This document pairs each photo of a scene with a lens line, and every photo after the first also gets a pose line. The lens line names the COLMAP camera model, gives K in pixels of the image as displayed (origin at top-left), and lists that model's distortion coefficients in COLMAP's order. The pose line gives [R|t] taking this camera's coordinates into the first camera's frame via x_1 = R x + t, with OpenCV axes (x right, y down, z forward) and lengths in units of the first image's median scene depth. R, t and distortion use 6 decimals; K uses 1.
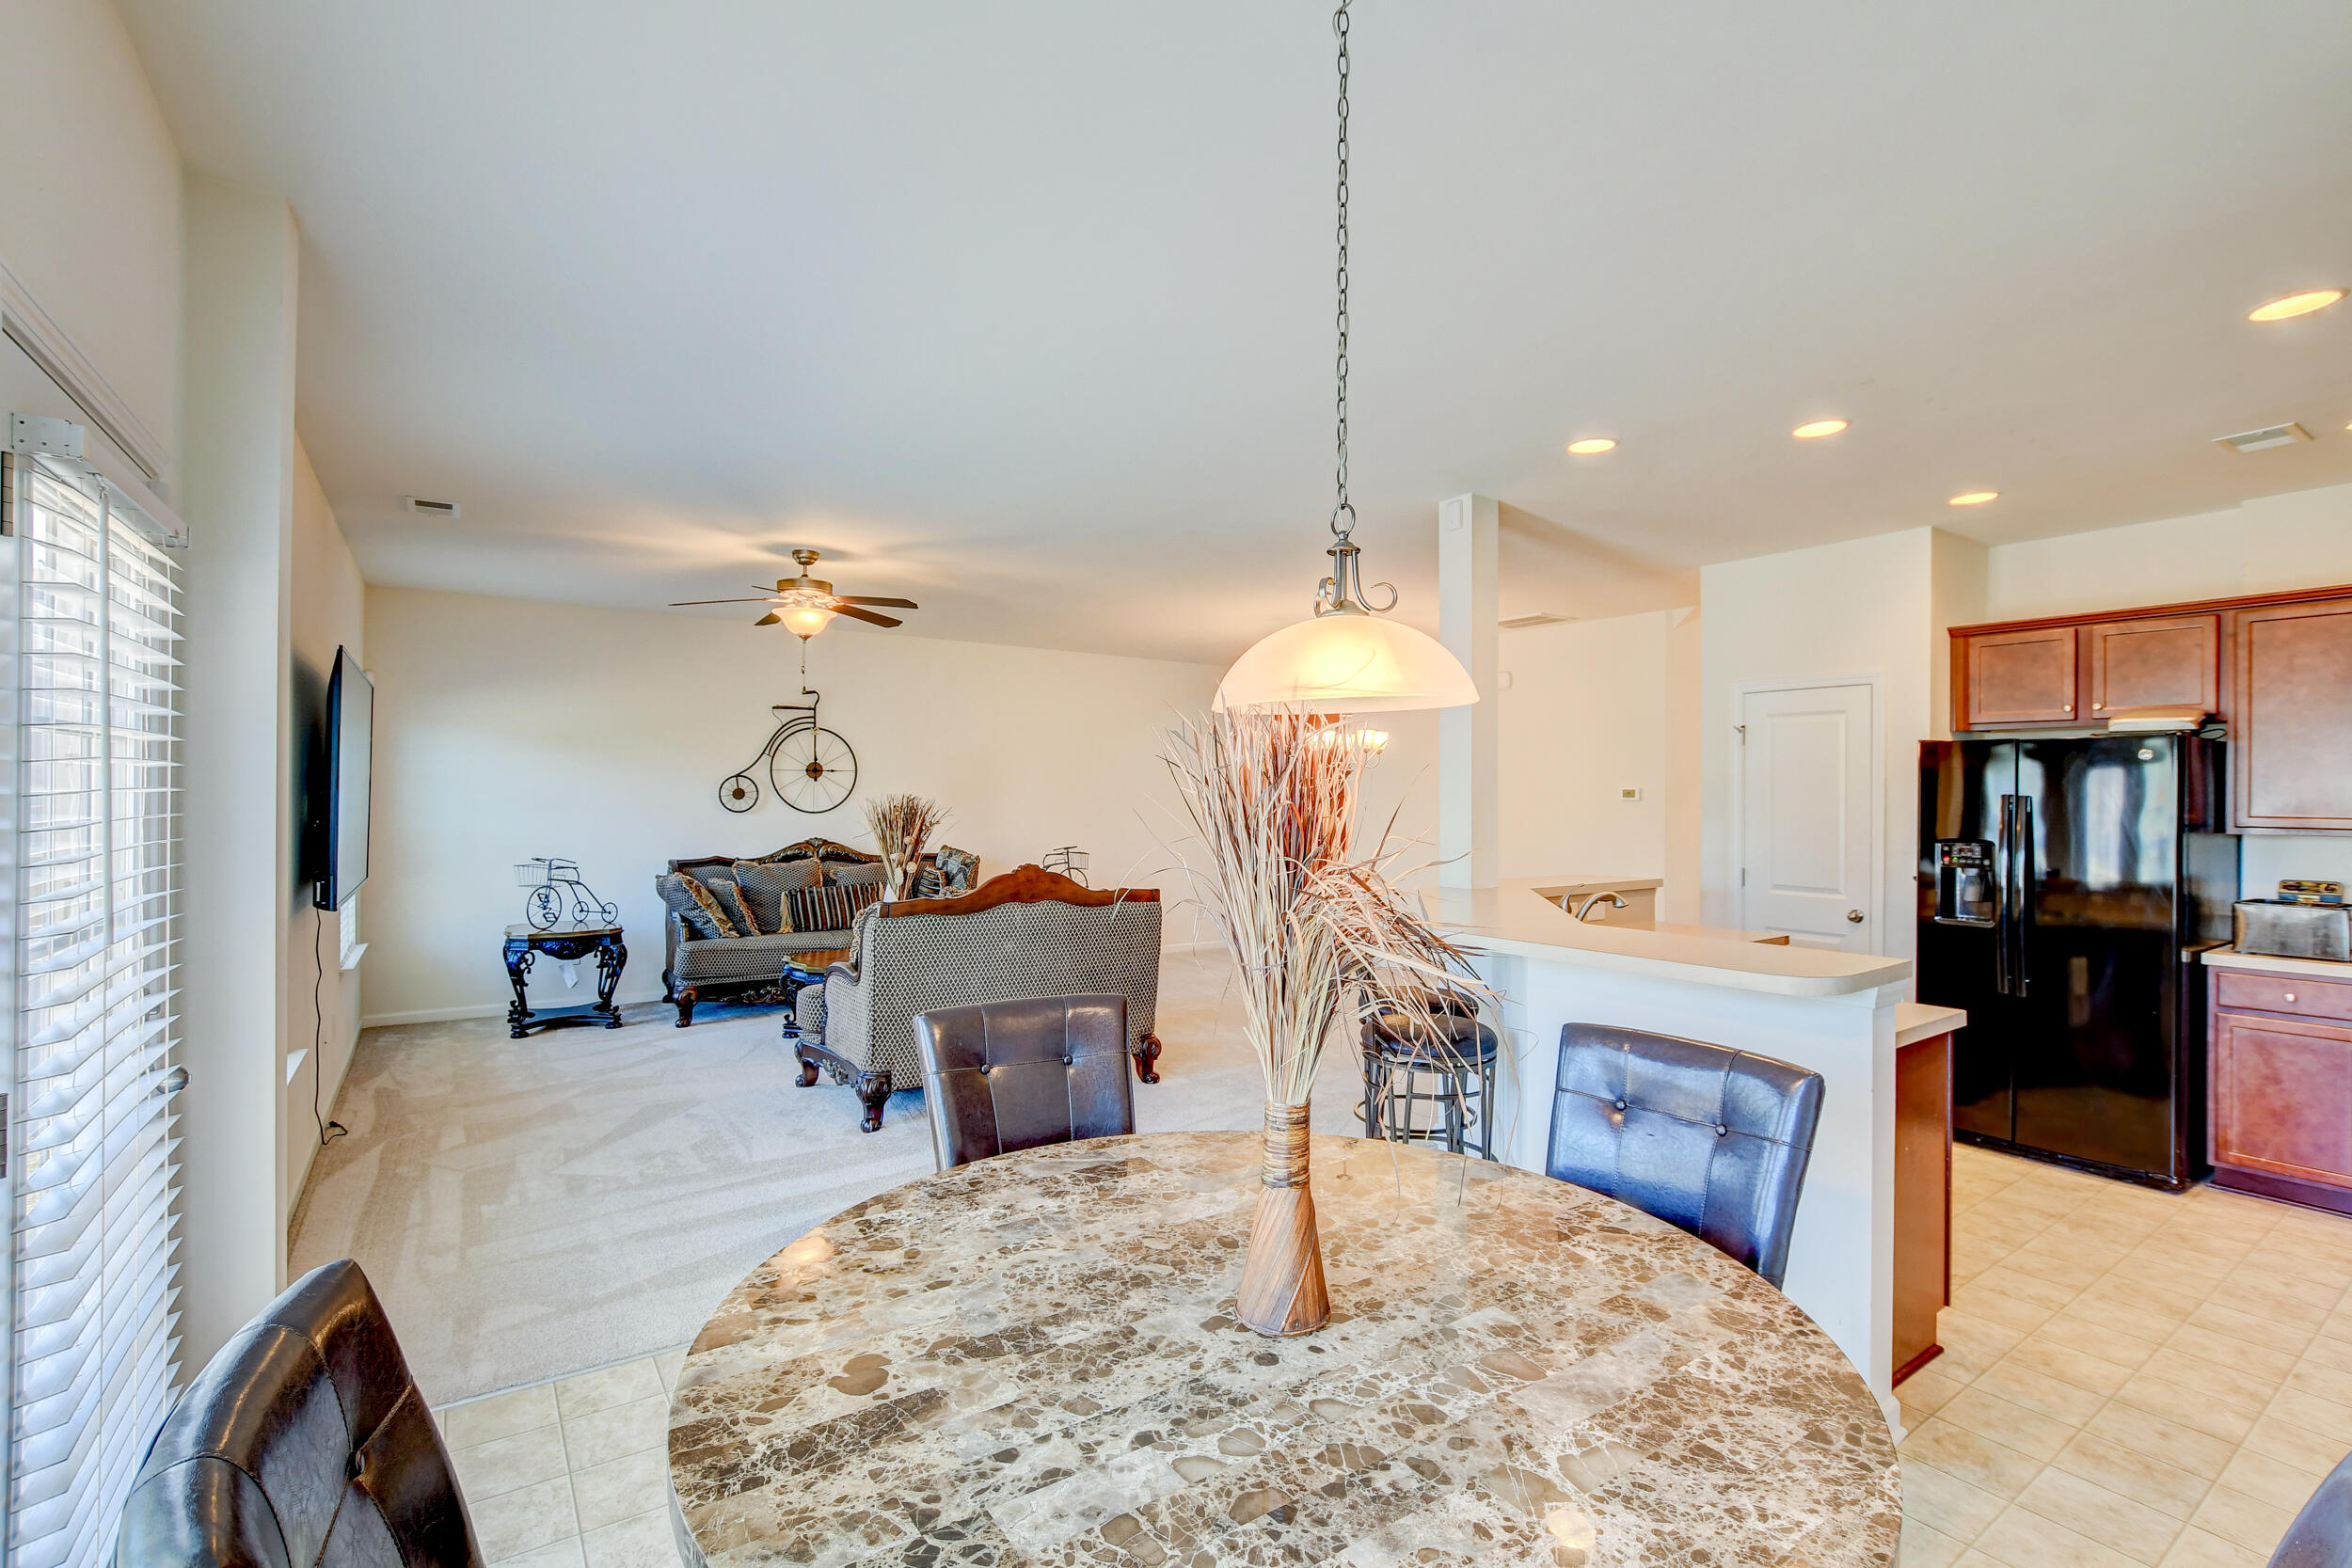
lens RADIAL K [[1051.0, 0, 1181.9], [0, 1051.0, 791.9], [0, 0, 1]] dist [-0.021460, 0.006268]
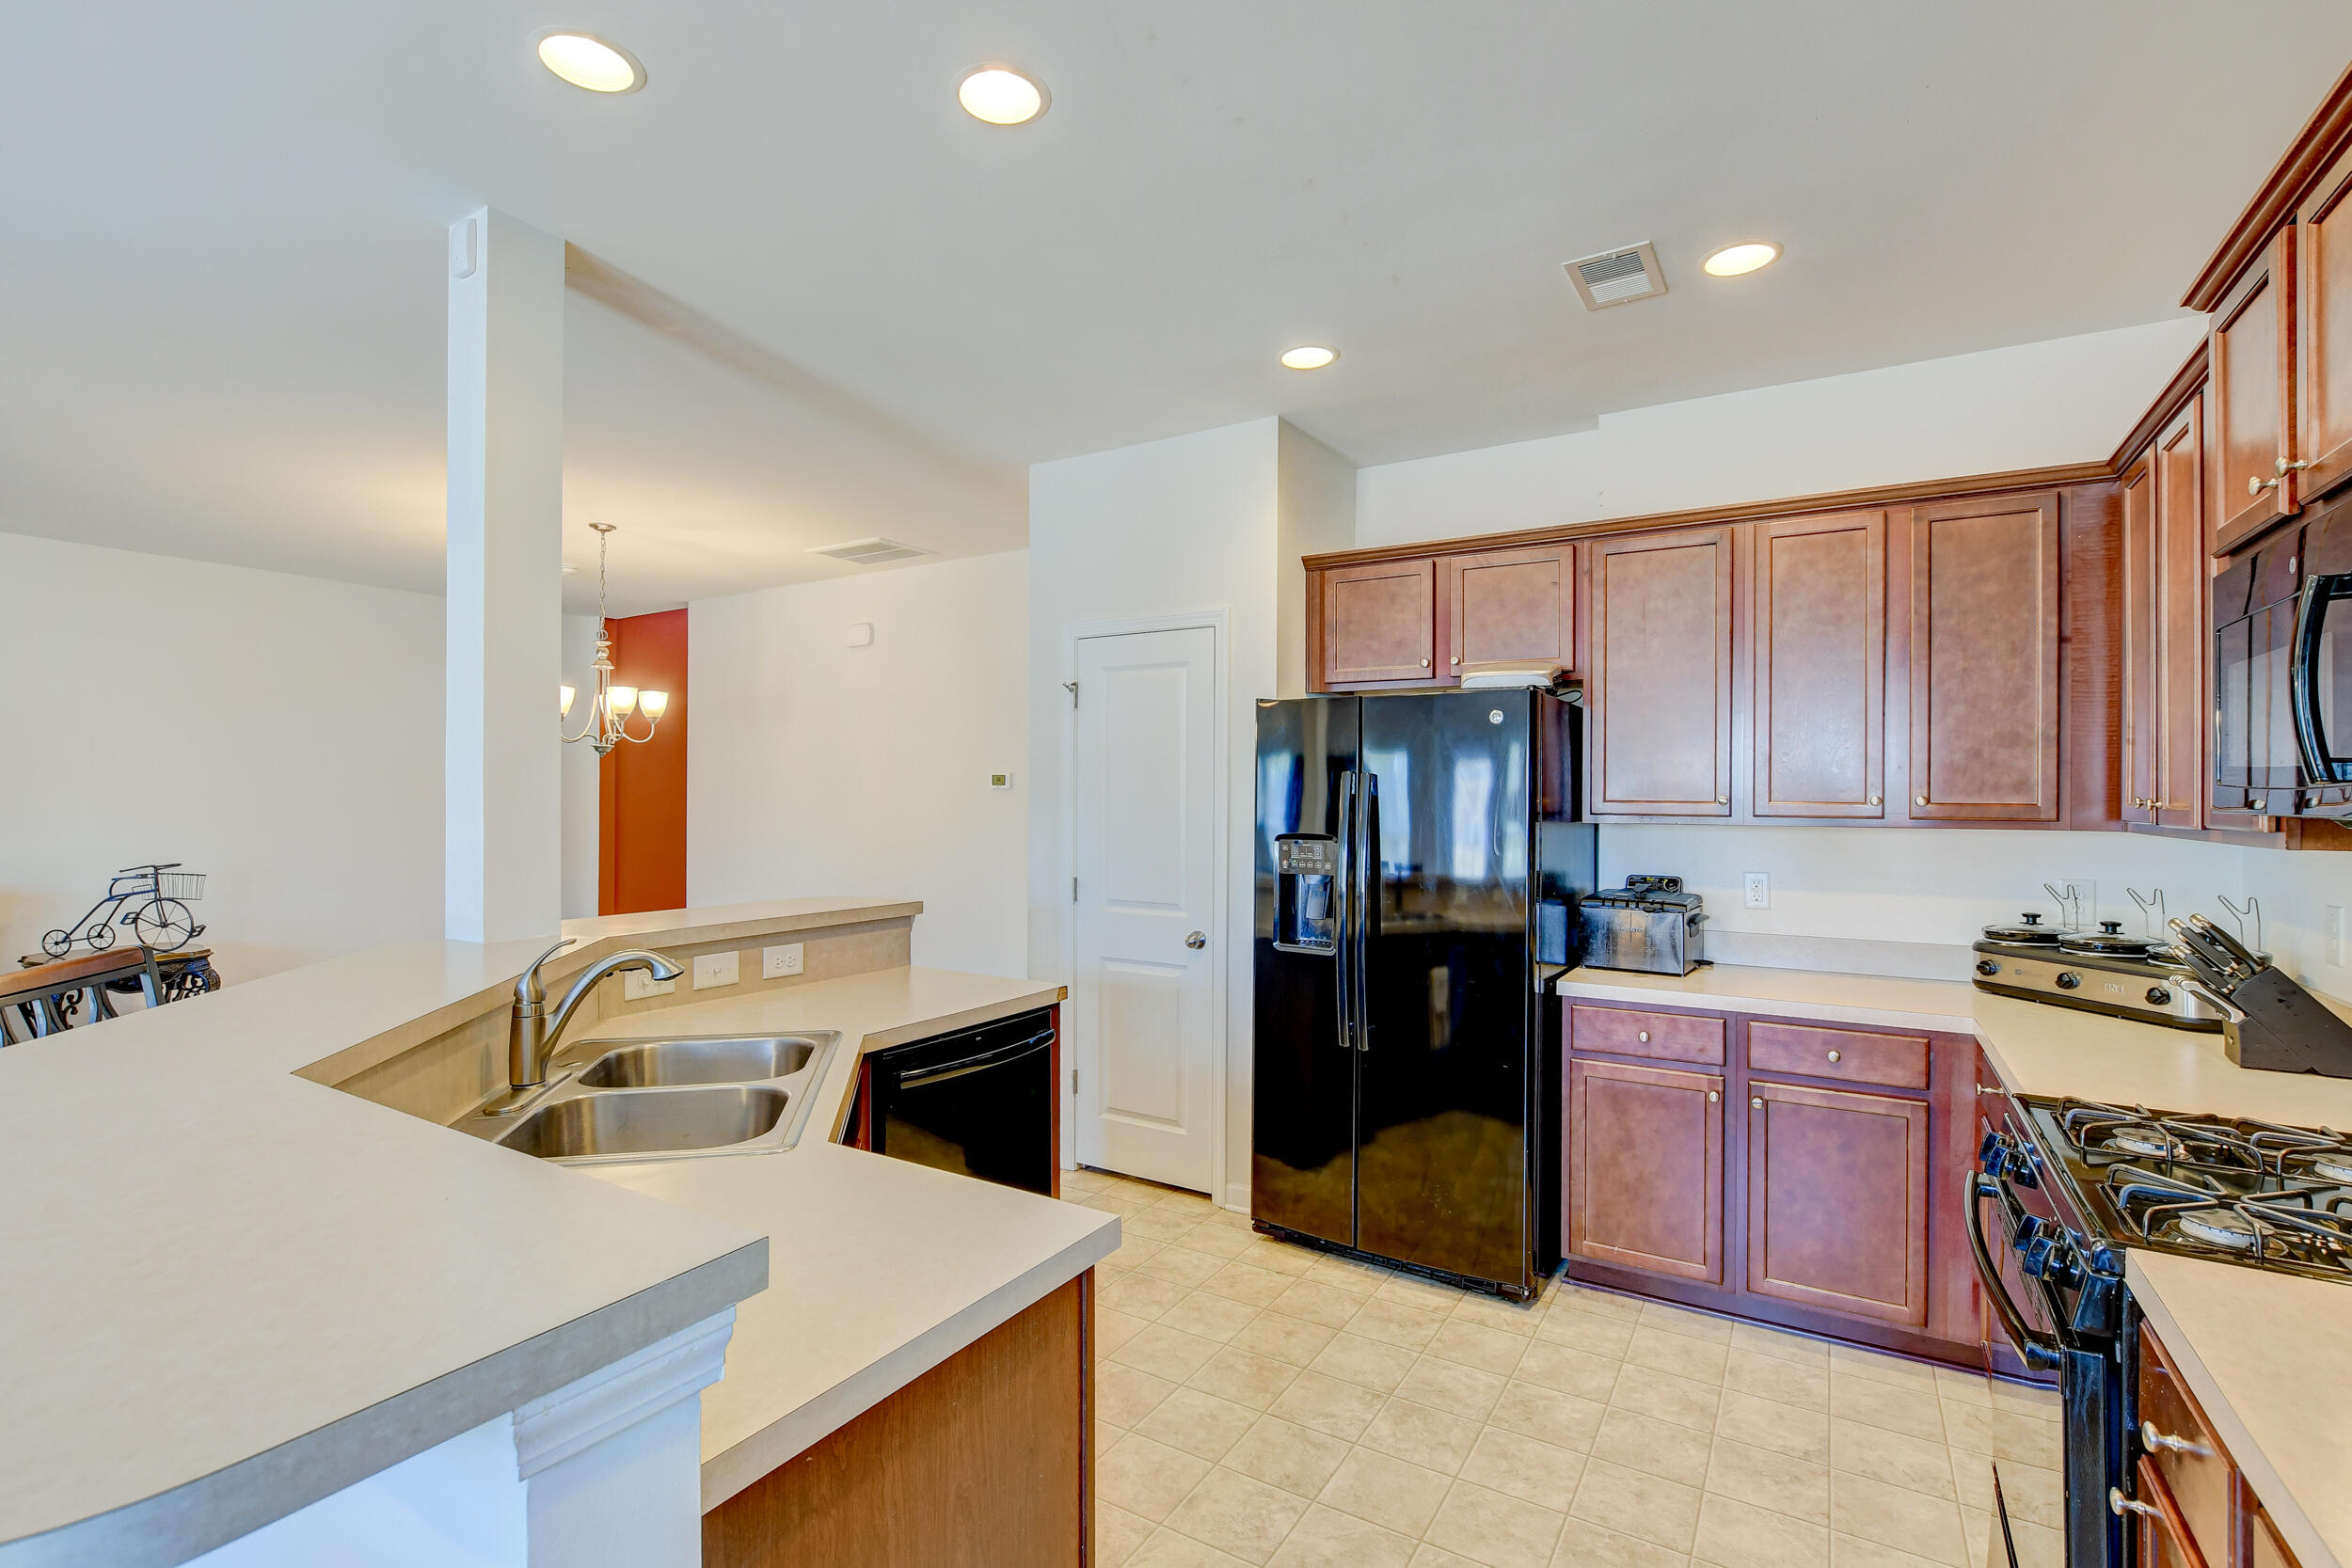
lens RADIAL K [[1051.0, 0, 1180.6], [0, 1051.0, 792.2], [0, 0, 1]] dist [-0.021460, 0.006268]
pose [[0.917676, -0.000107, 0.397330, 0.323974], [-0.000256, 1.000000, 0.000861, 0.012951], [-0.397330, -0.000892, 0.917675, 0.306365]]
